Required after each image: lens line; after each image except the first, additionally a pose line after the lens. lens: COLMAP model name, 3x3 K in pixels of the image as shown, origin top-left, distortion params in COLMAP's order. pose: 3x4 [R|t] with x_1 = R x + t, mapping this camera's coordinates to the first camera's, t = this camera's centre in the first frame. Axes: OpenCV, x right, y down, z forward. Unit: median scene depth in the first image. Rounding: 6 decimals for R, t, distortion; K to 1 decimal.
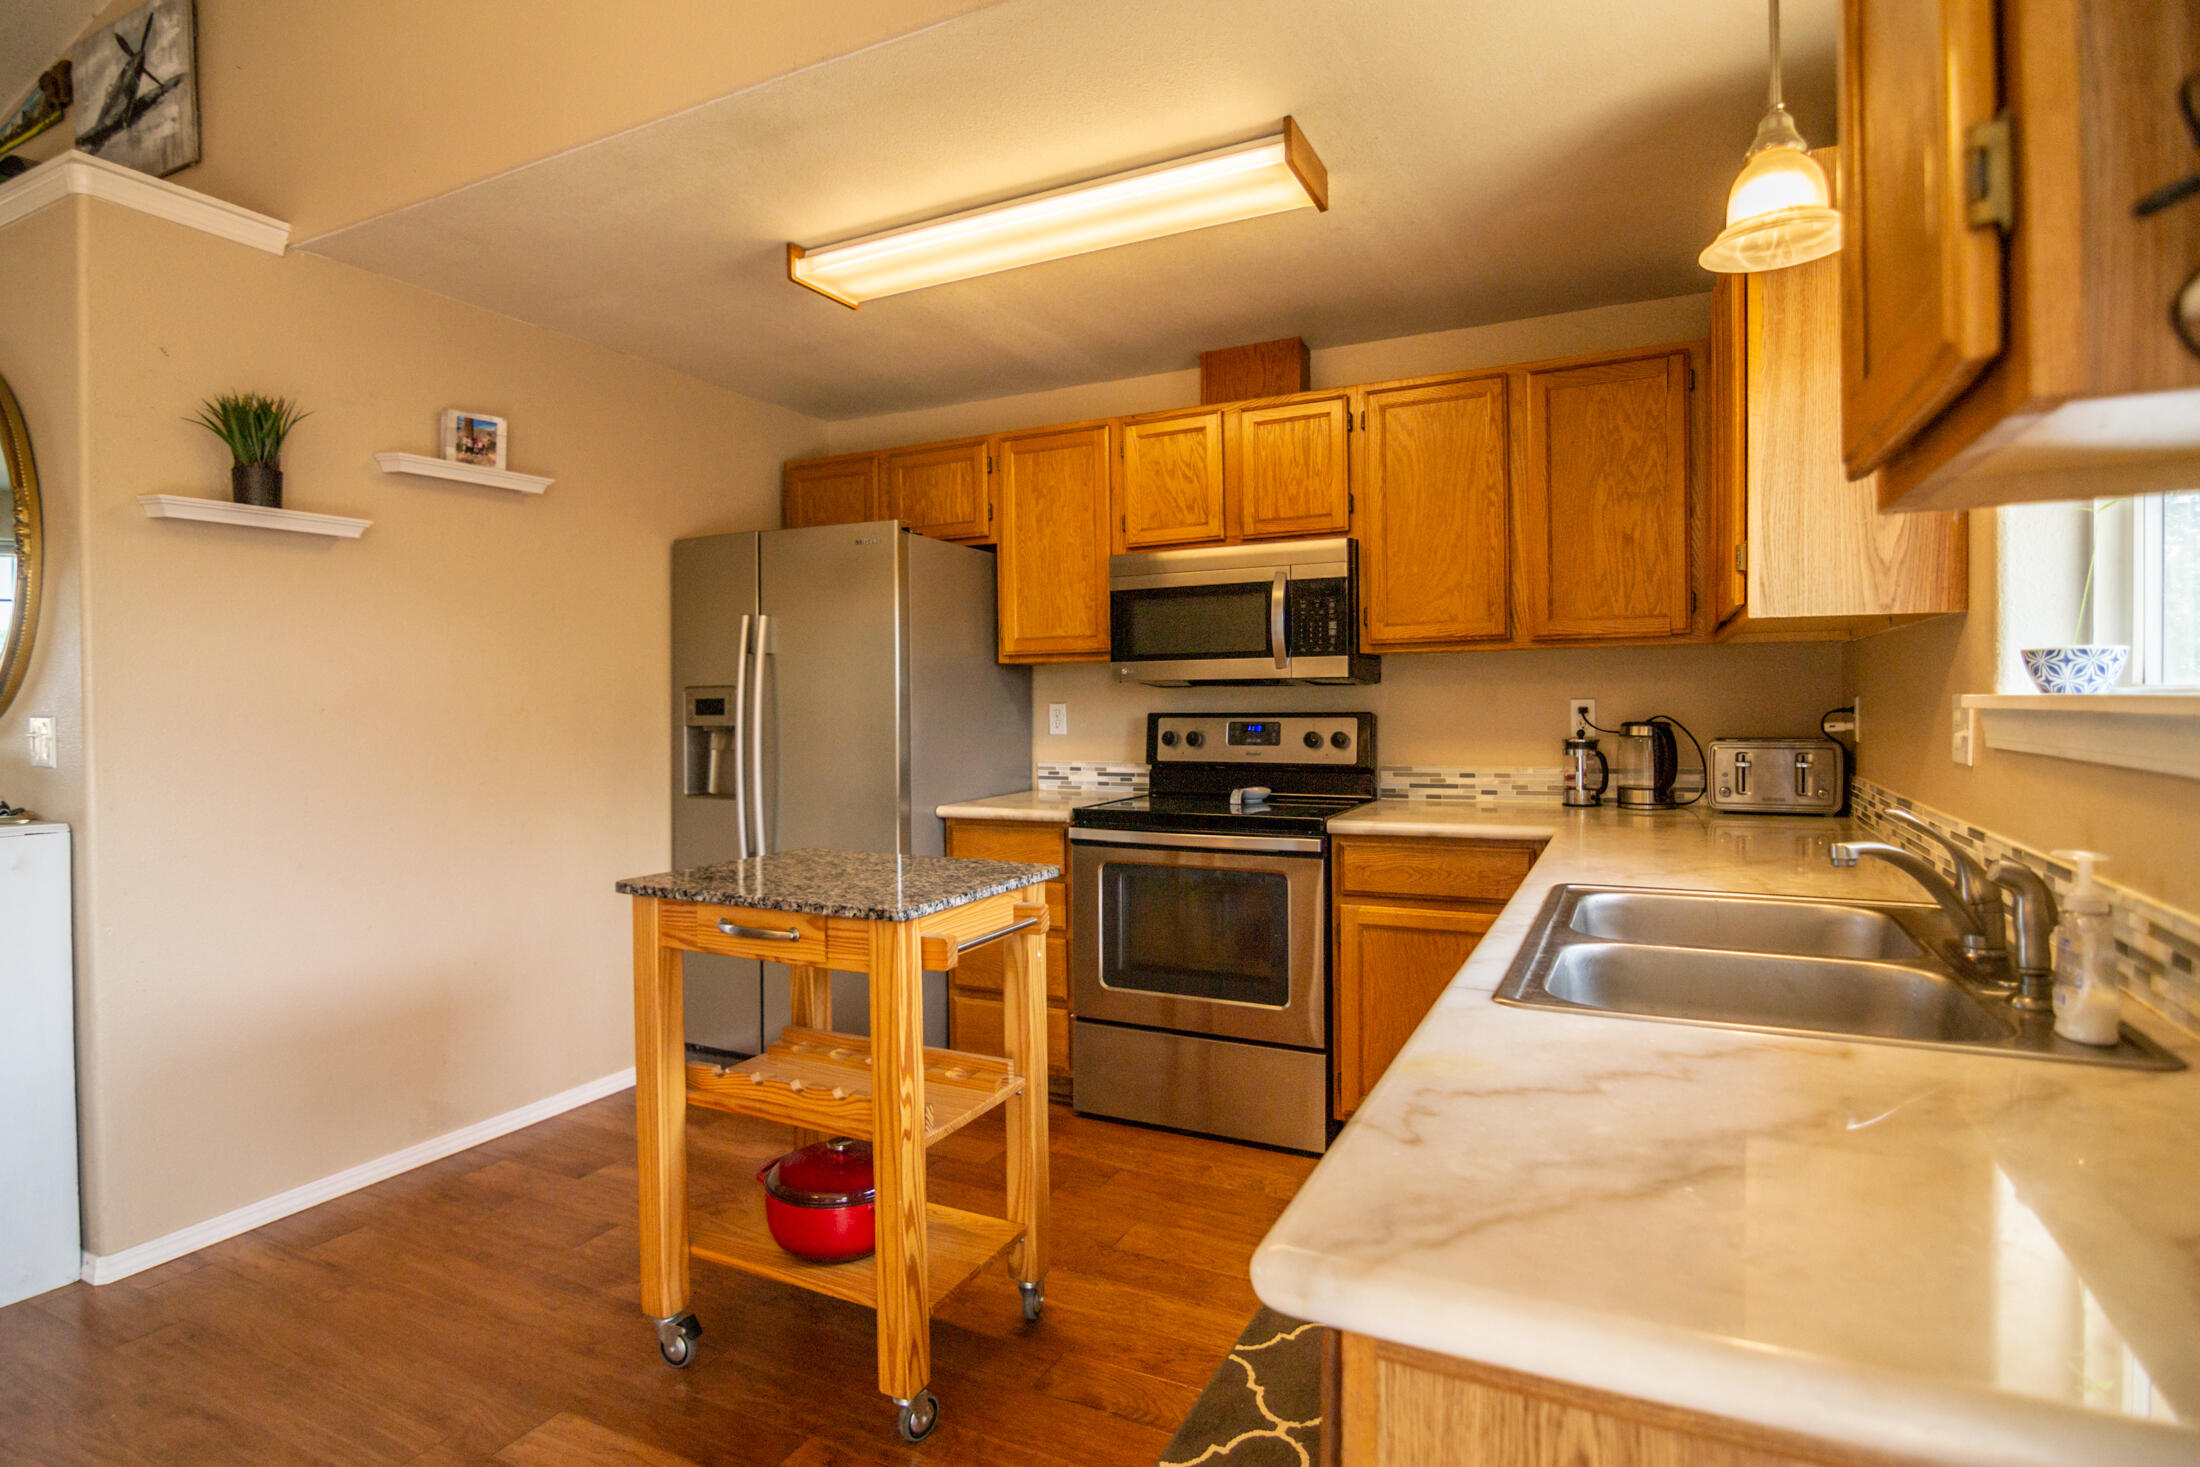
lens RADIAL K [[1136.2, 0, 1096.4], [0, 1136.2, 720.1], [0, 0, 1]] dist [0.001620, -0.000989]
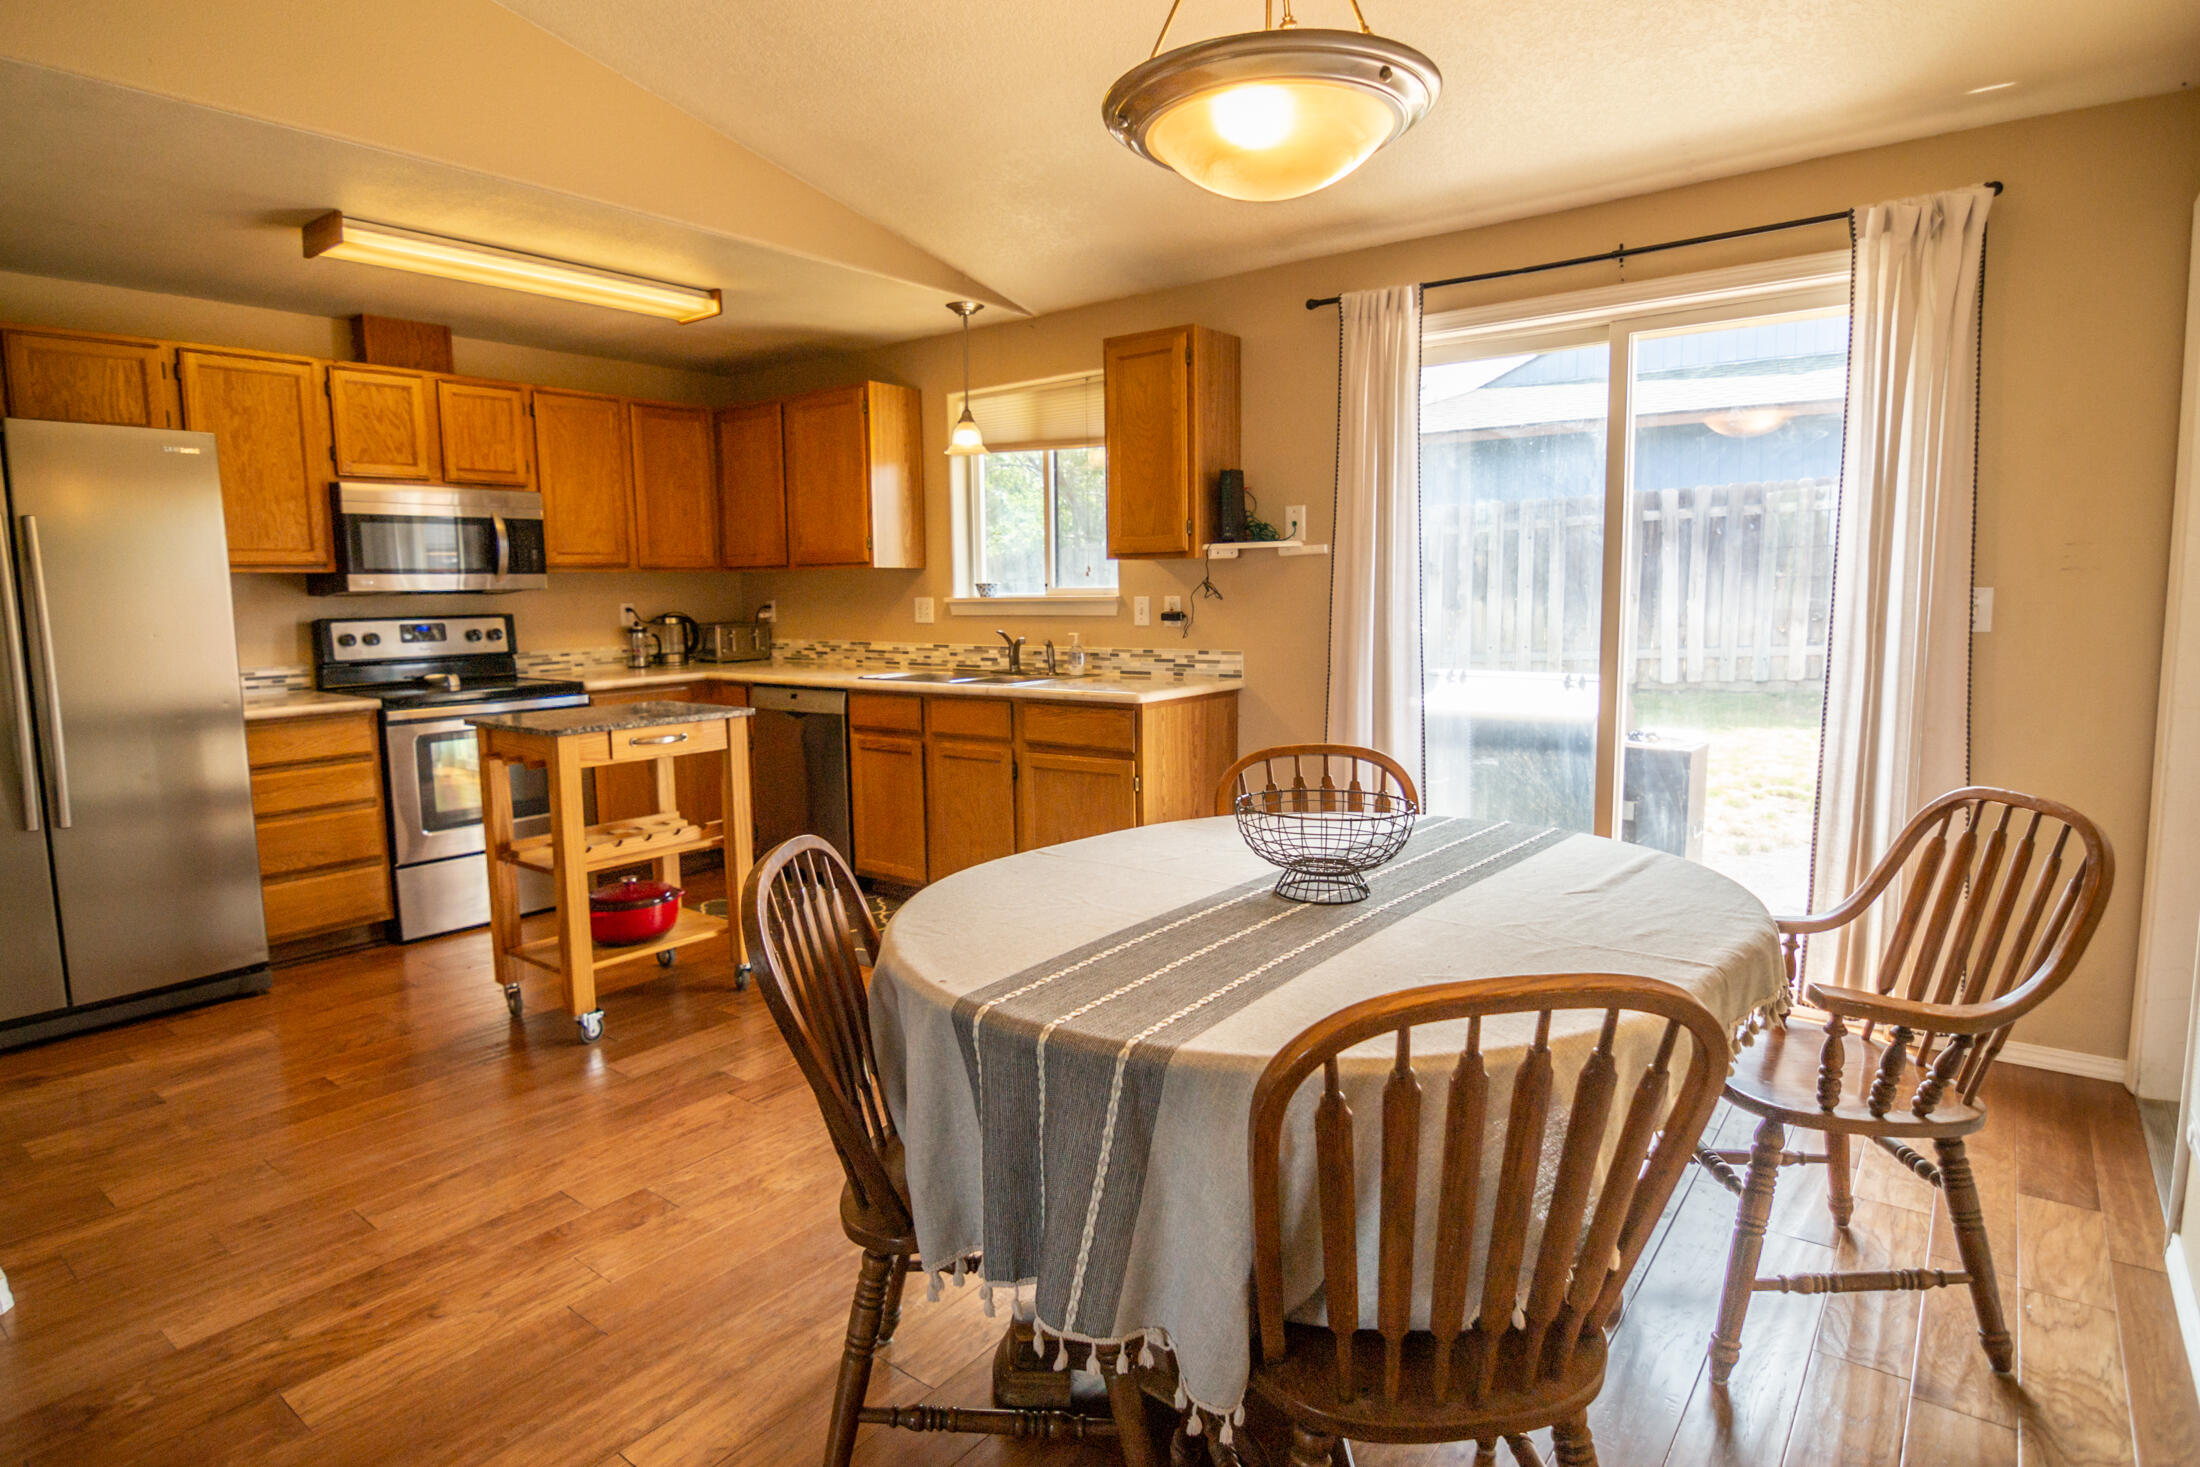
lens RADIAL K [[1136.2, 0, 1096.4], [0, 1136.2, 720.1], [0, 0, 1]] dist [0.001620, -0.000989]
pose [[0.201784, -0.106405, 0.973633, -0.989915], [0.032322, 0.994263, 0.101961, 0.003994], [-0.978897, 0.010896, 0.204065, 0.007616]]
